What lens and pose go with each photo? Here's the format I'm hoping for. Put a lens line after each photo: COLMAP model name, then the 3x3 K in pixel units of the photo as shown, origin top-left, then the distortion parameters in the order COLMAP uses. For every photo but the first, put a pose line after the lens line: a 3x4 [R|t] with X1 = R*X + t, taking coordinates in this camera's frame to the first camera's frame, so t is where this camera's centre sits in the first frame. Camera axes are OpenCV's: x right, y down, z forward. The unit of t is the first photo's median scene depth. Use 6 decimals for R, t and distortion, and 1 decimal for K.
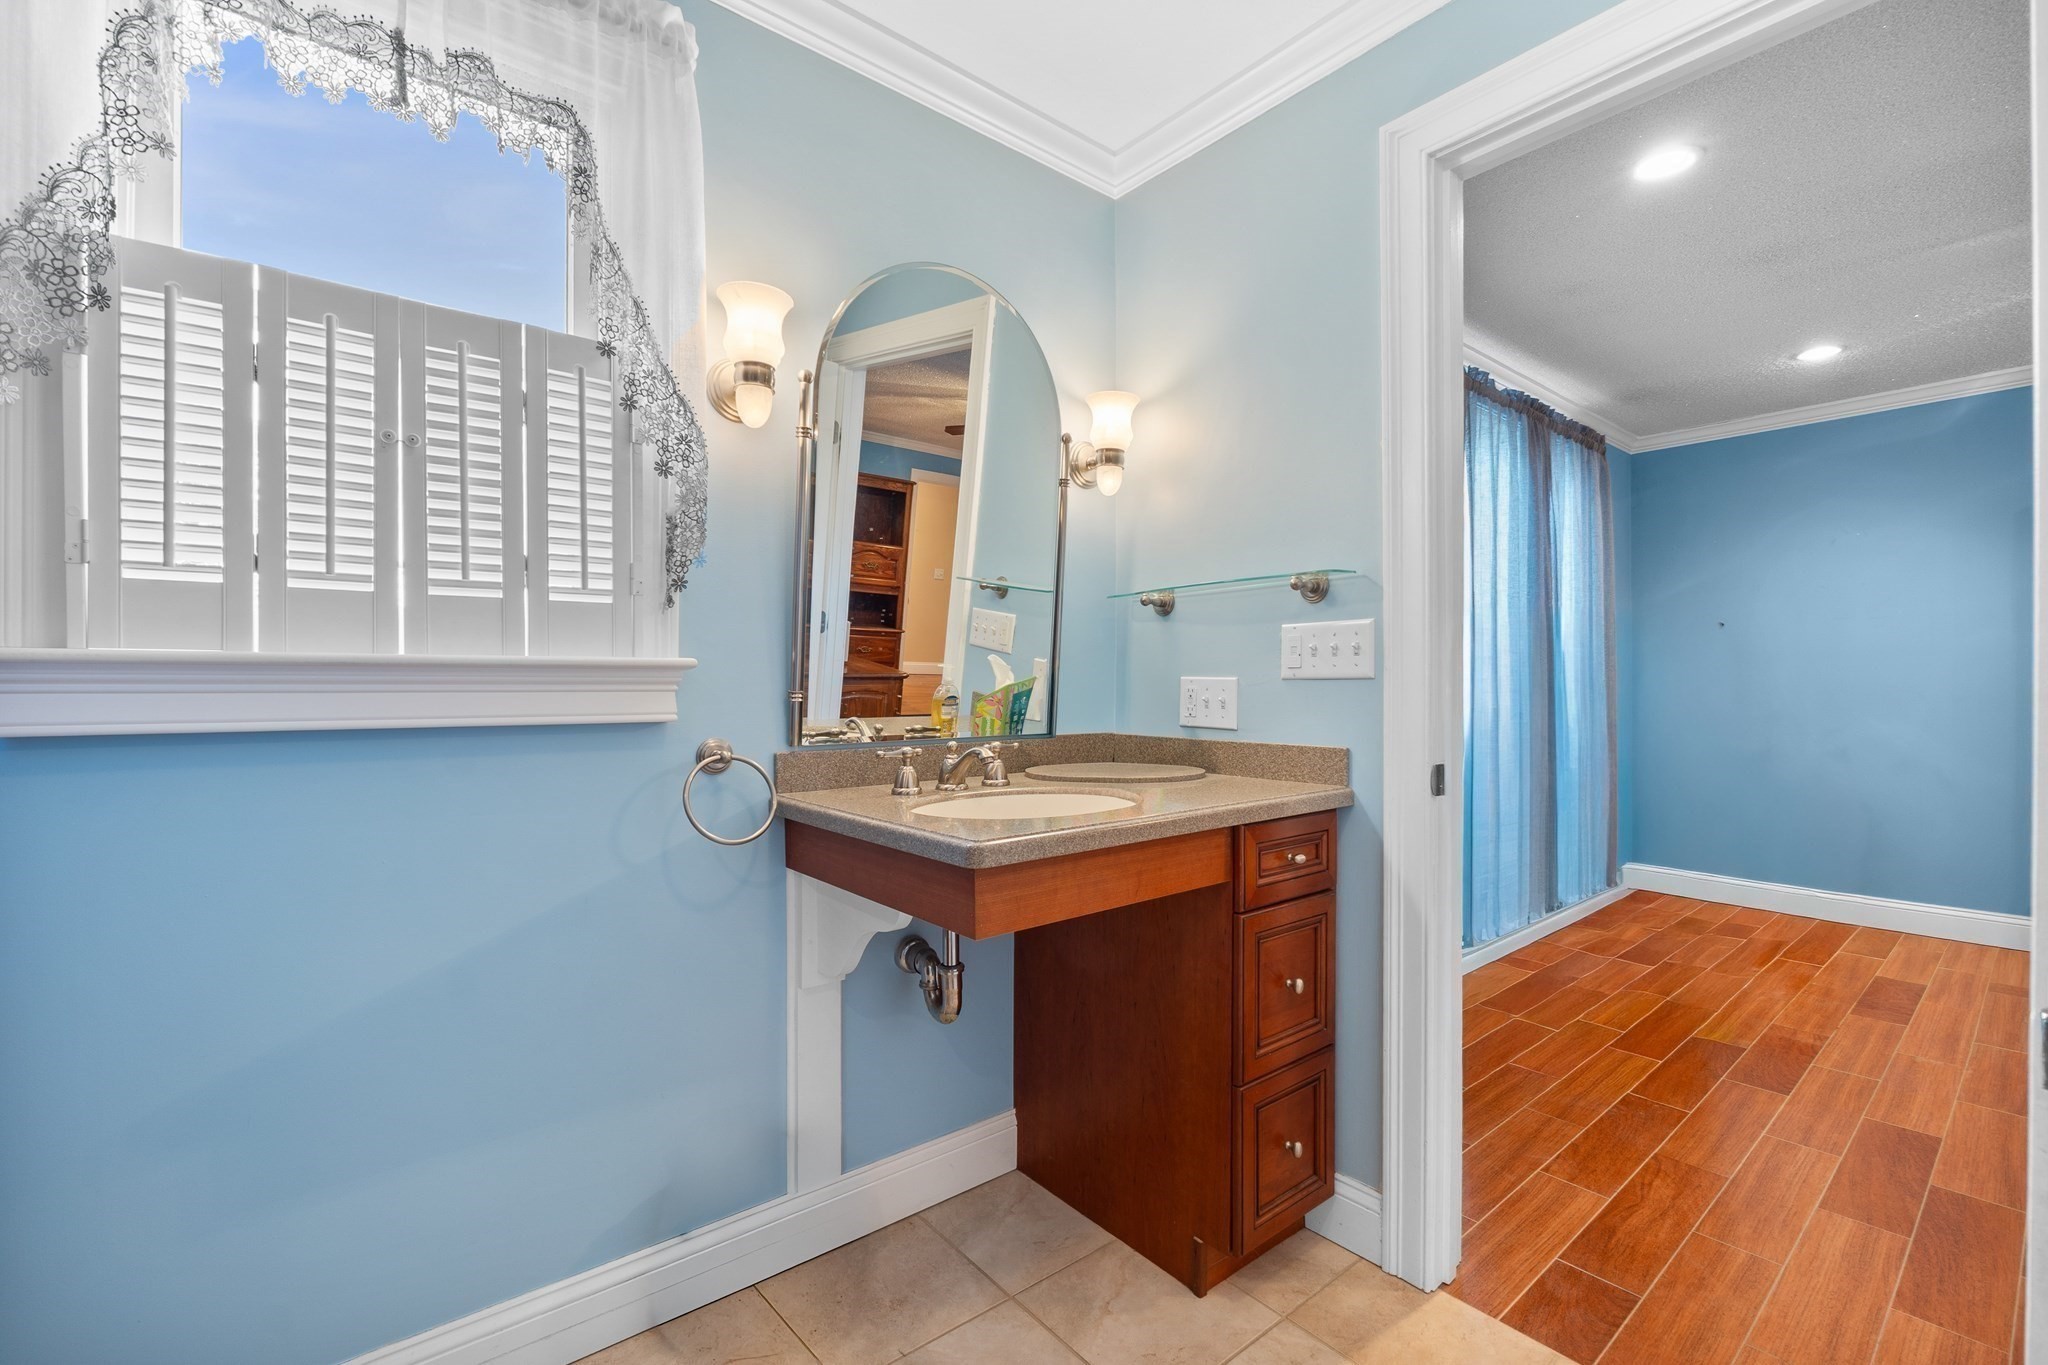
lens RADIAL K [[906.1, 0, 1024.0], [0, 906.1, 682.5], [0, 0, 1]] dist [-0.003755, -0.000480]
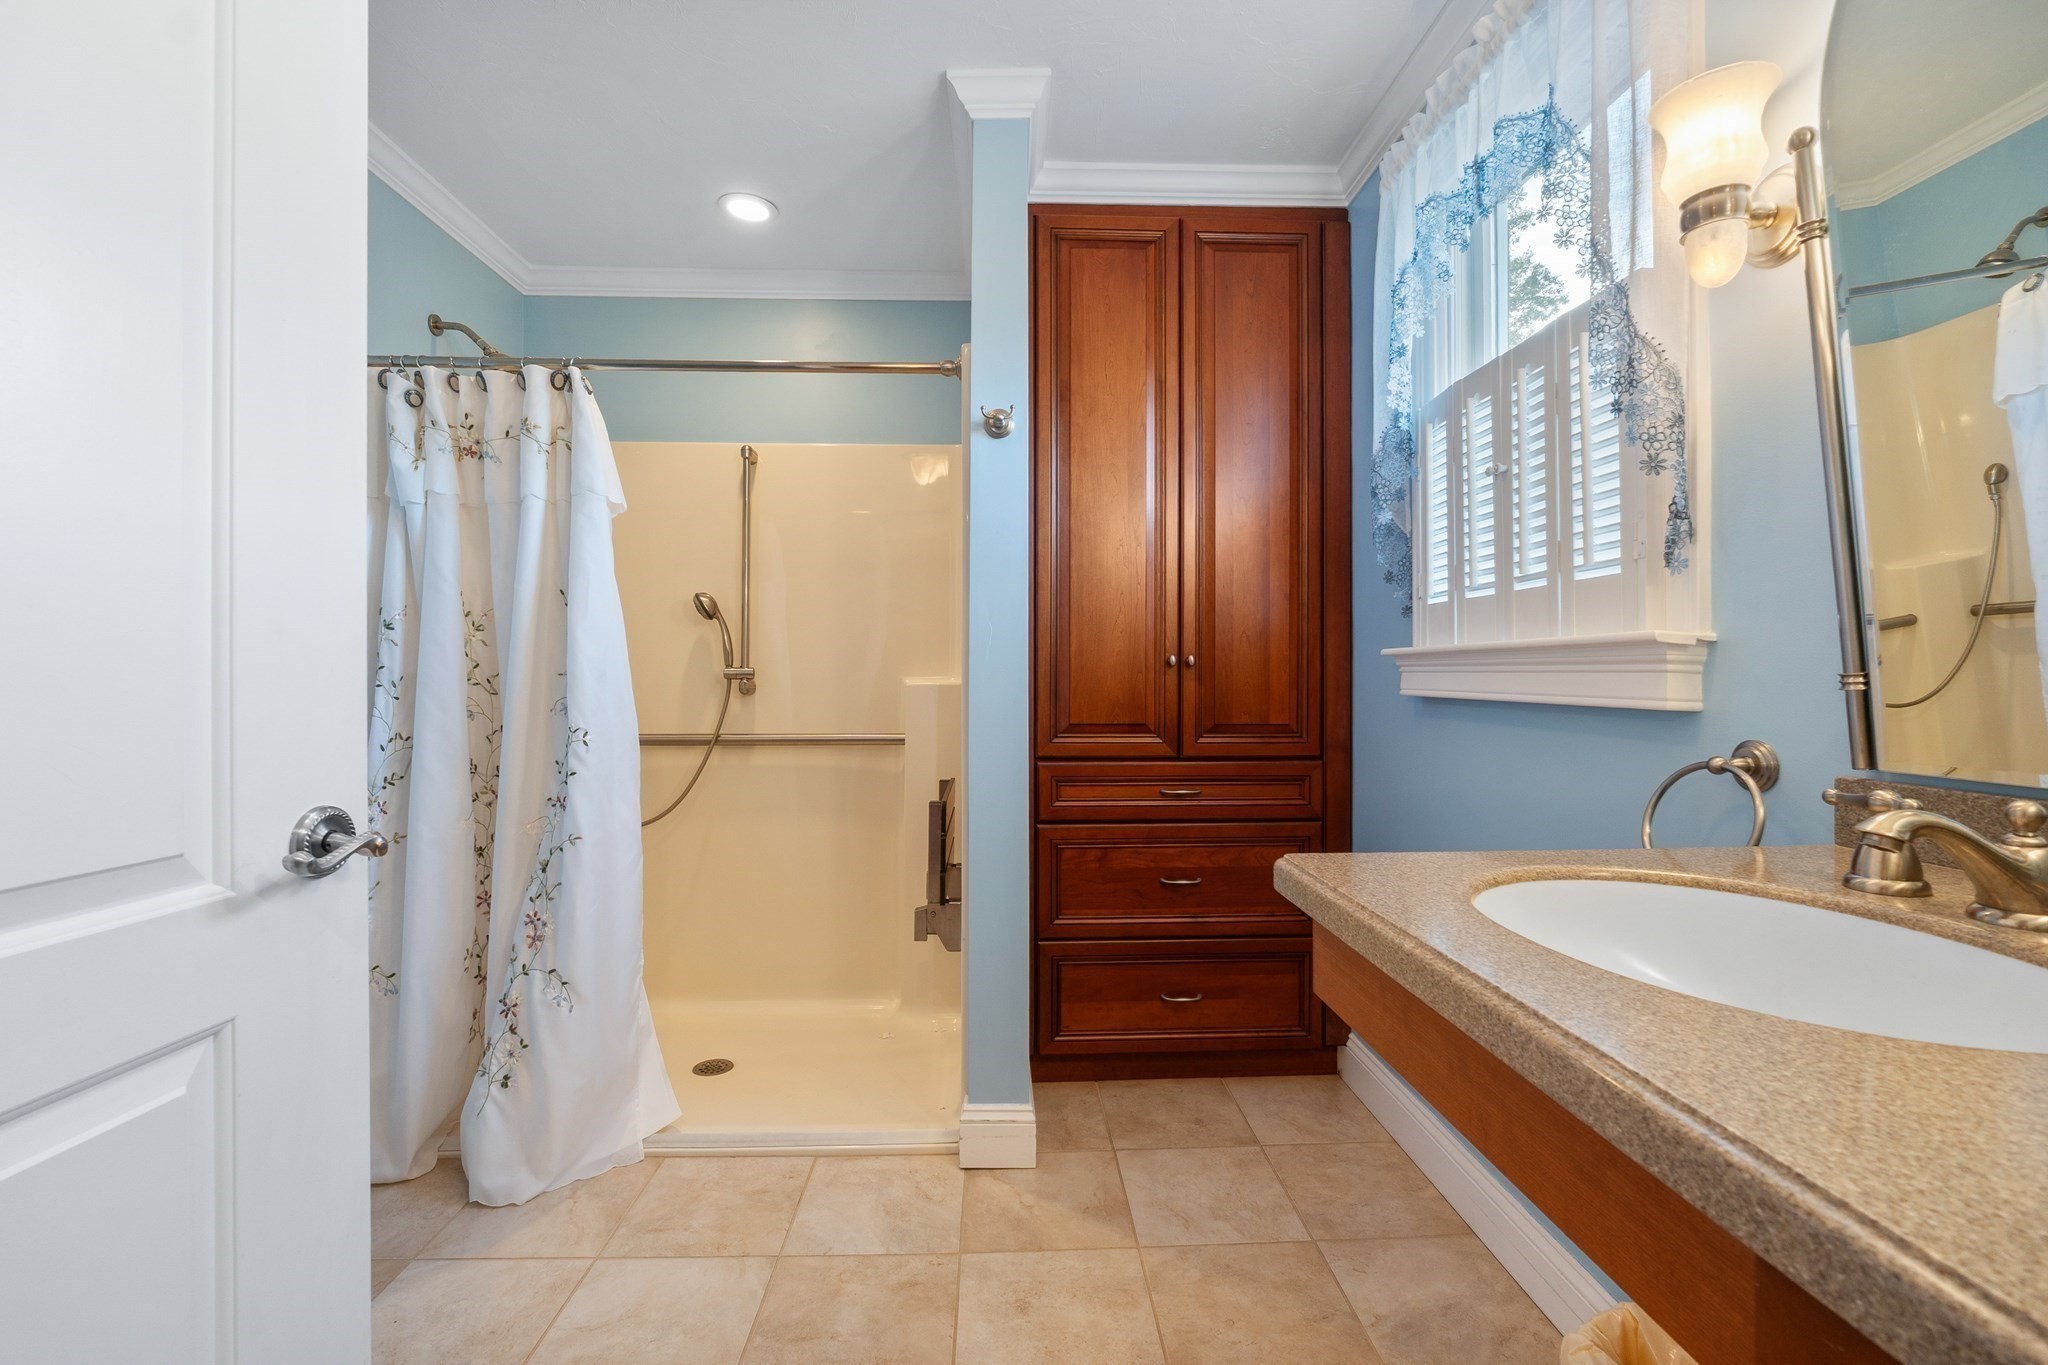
lens RADIAL K [[852.2, 0, 1024.0], [0, 852.2, 682.5], [0, 0, 1]] dist [-0.012664, -0.000237]
pose [[-0.616141, 0.006010, -0.787613, 0.564547], [0.004381, 0.999982, 0.004204, 0.014562], [0.787624, -0.000860, -0.616156, 1.054460]]
